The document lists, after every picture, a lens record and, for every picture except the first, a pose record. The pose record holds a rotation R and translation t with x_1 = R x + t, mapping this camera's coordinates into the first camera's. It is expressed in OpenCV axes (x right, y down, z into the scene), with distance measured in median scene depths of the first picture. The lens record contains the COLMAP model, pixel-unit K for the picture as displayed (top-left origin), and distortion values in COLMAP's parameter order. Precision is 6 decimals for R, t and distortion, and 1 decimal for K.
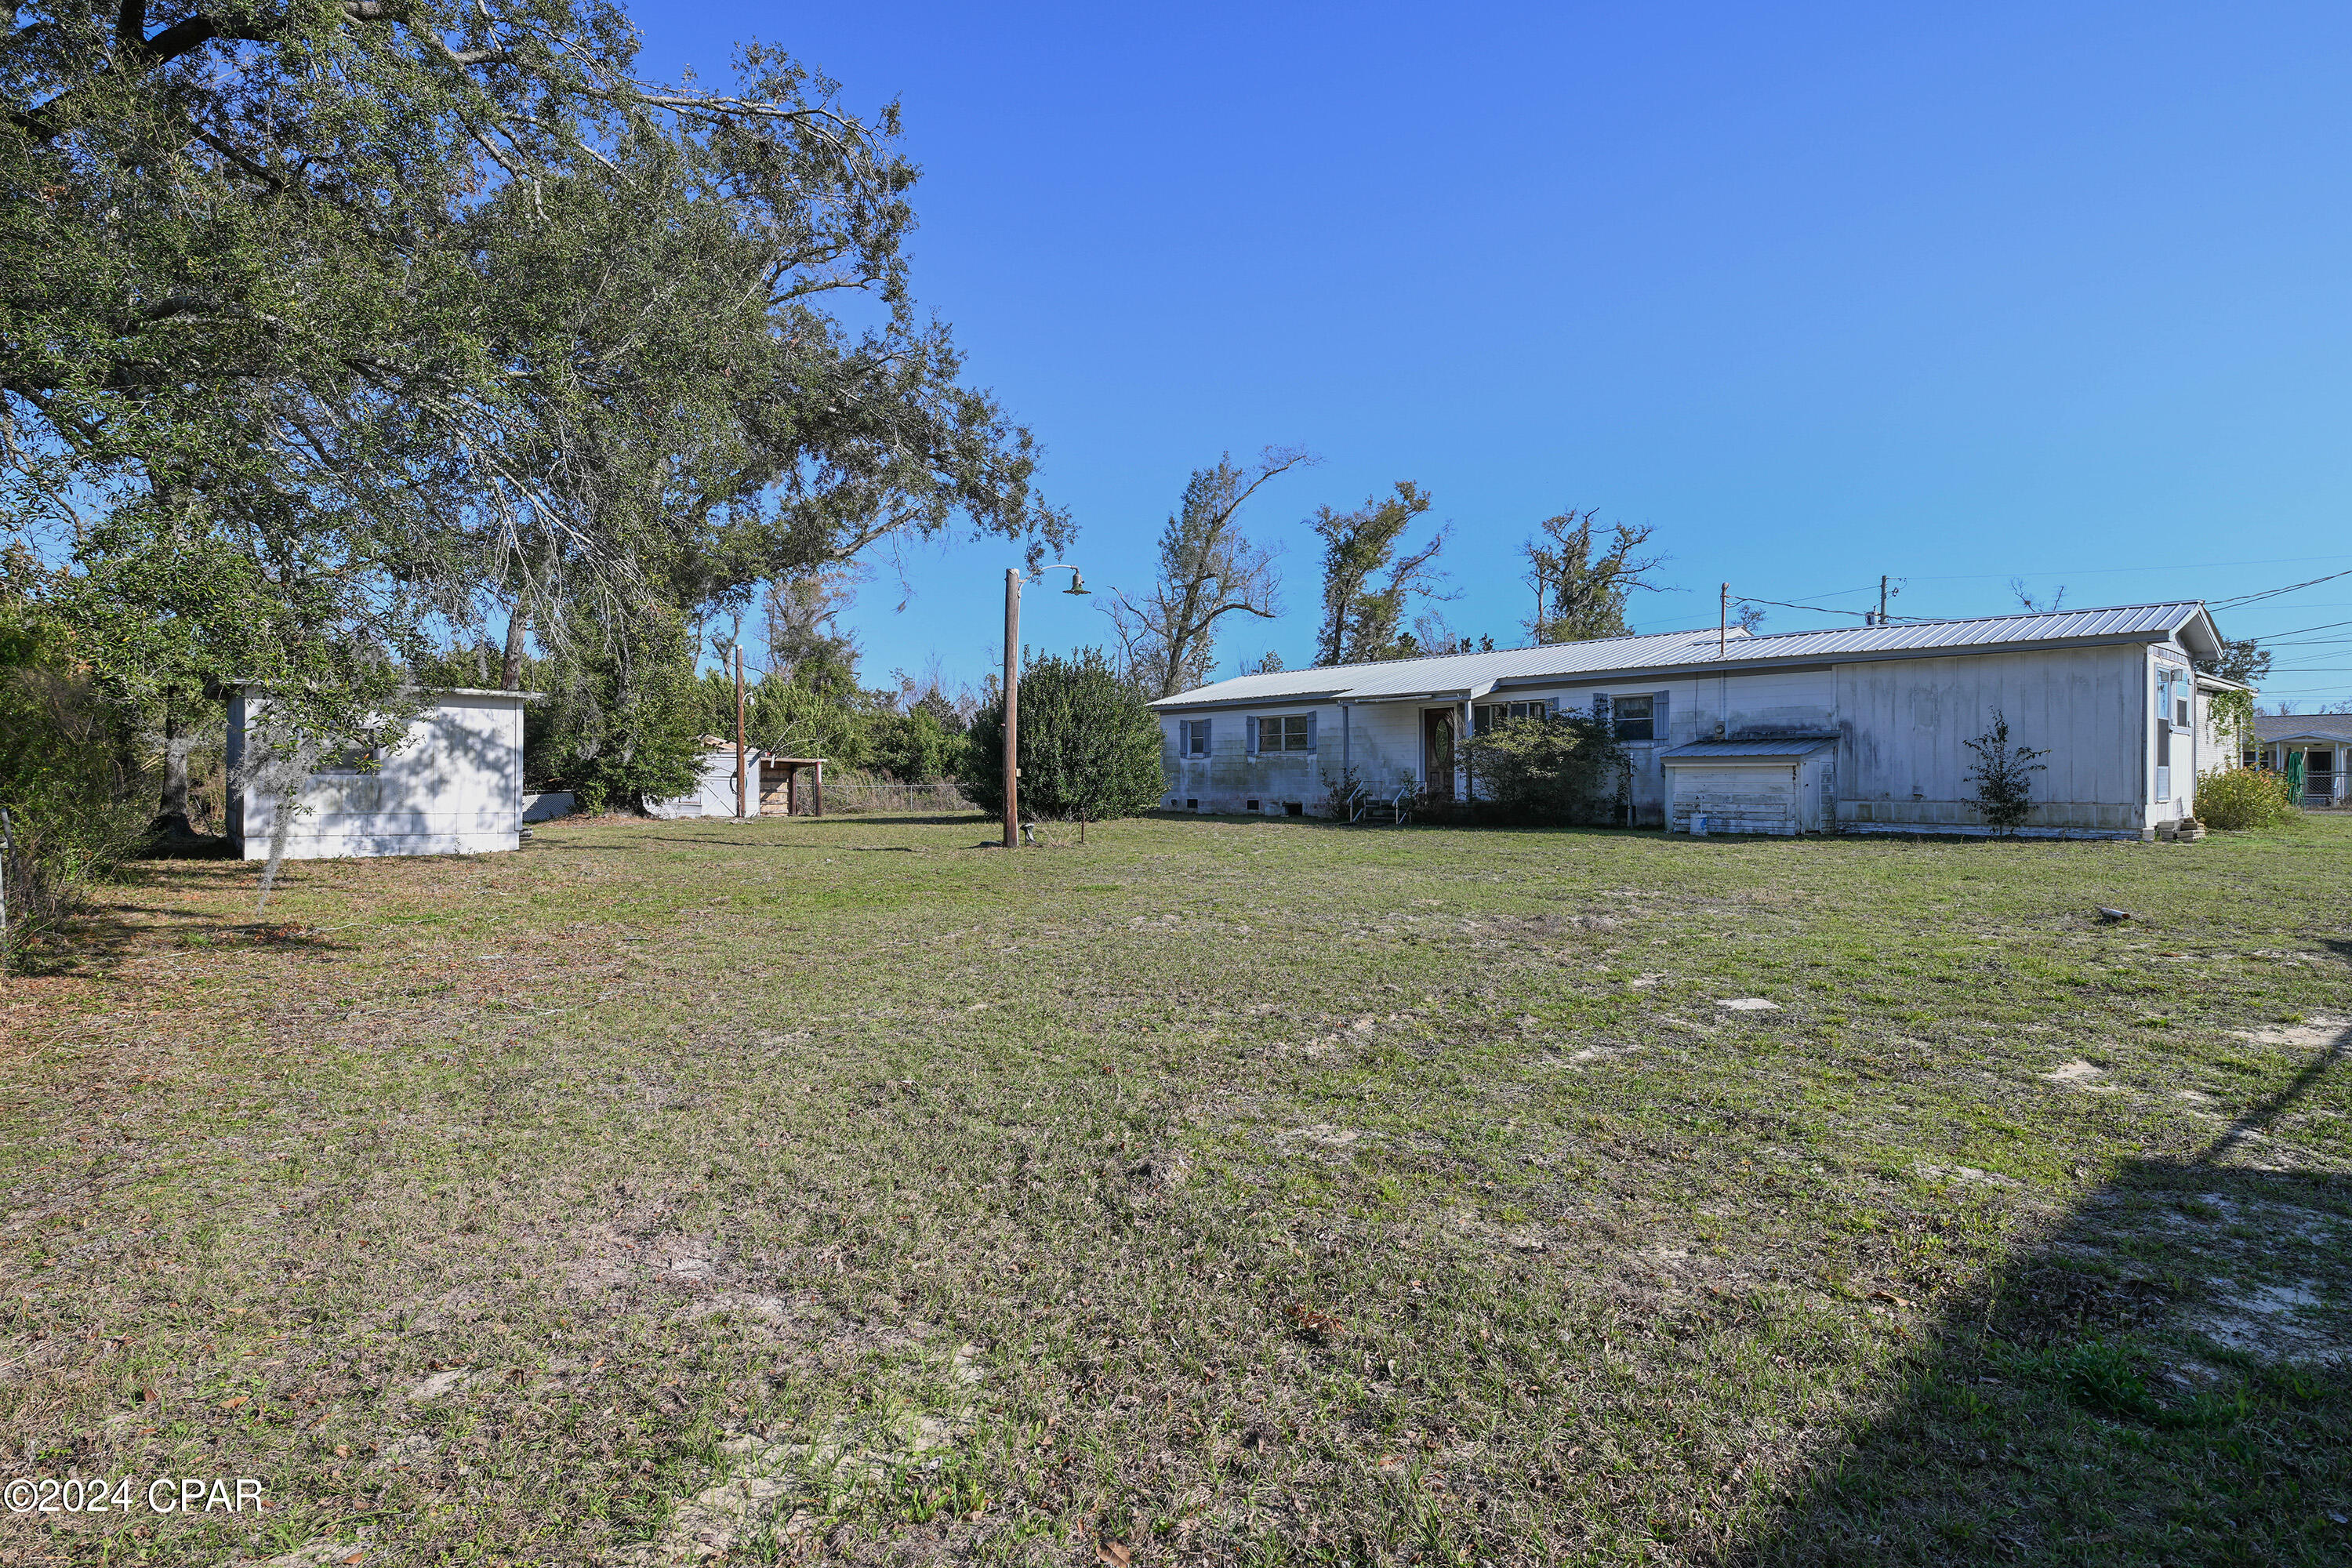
lens RADIAL K [[1220.3, 0, 1176.4], [0, 1220.3, 787.8], [0, 0, 1]] dist [-0.000385, -0.000017]
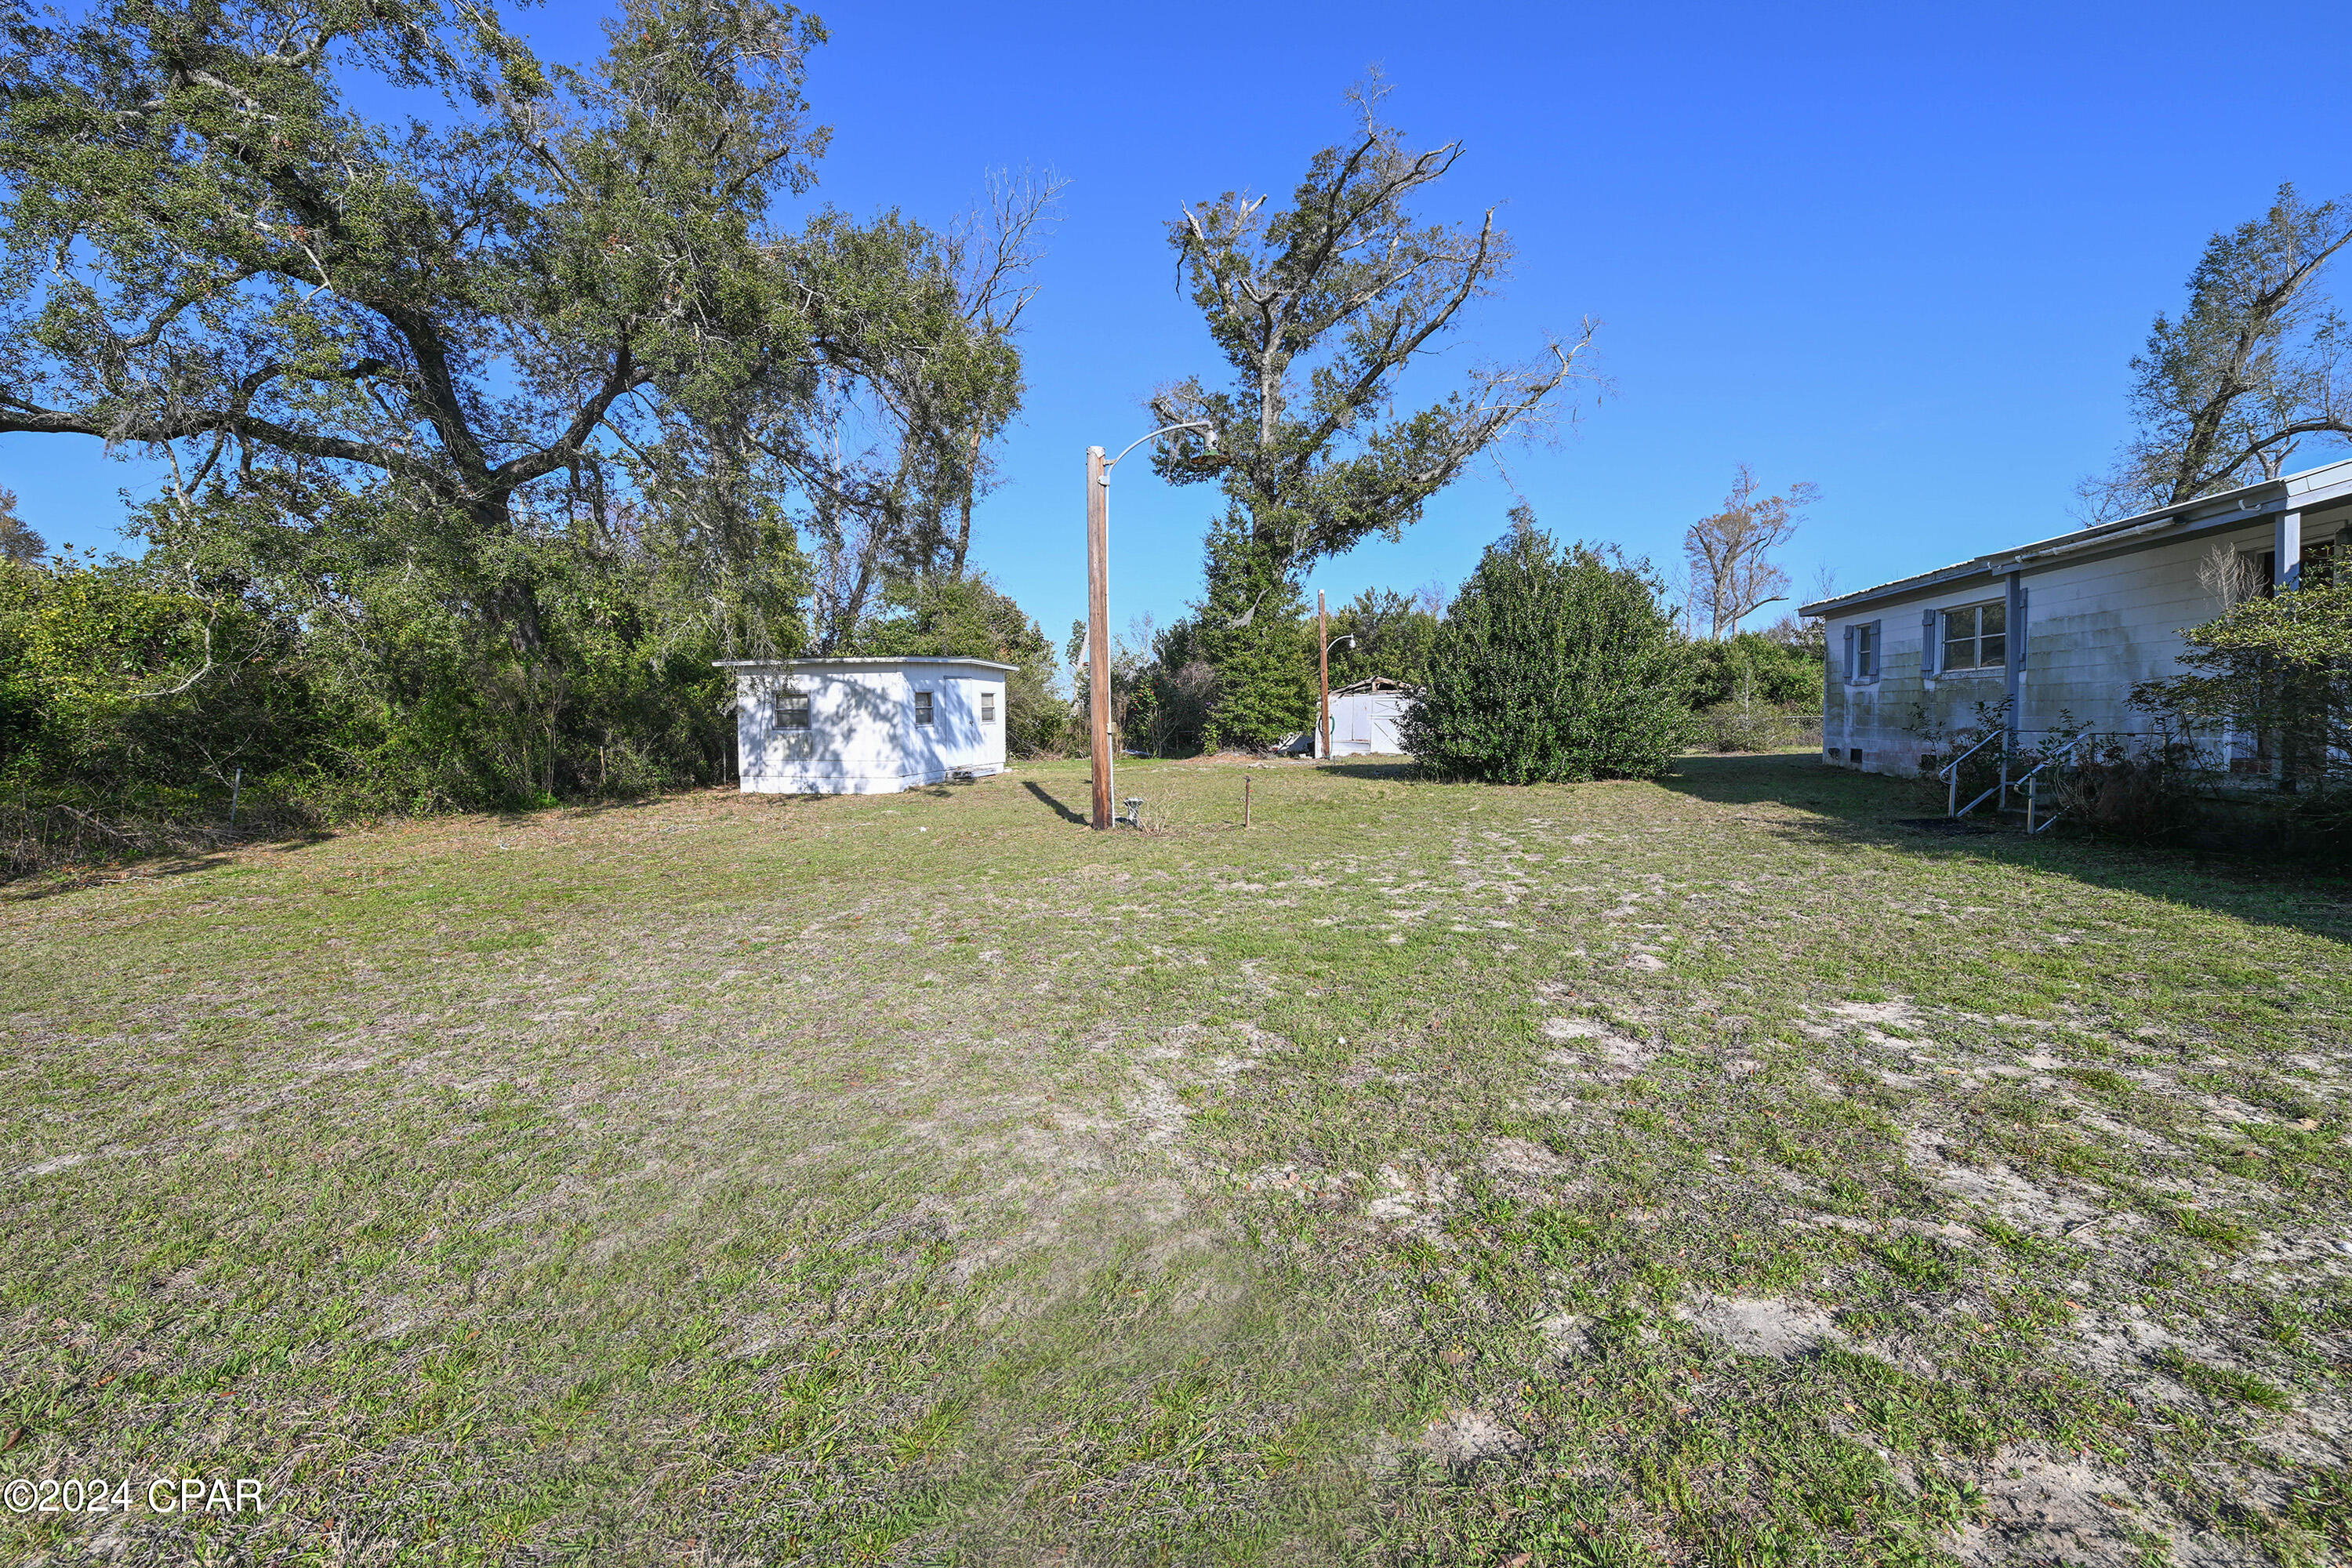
lens RADIAL K [[945.2, 0, 1173.1], [0, 945.2, 724.9], [0, 0, 1]] dist [0.001315, -0.000178]
pose [[0.554787, 0.002507, -0.831989, 0.370774], [0.007472, 0.999940, 0.007995, -0.016062], [0.831959, -0.010652, 0.554735, 0.719651]]
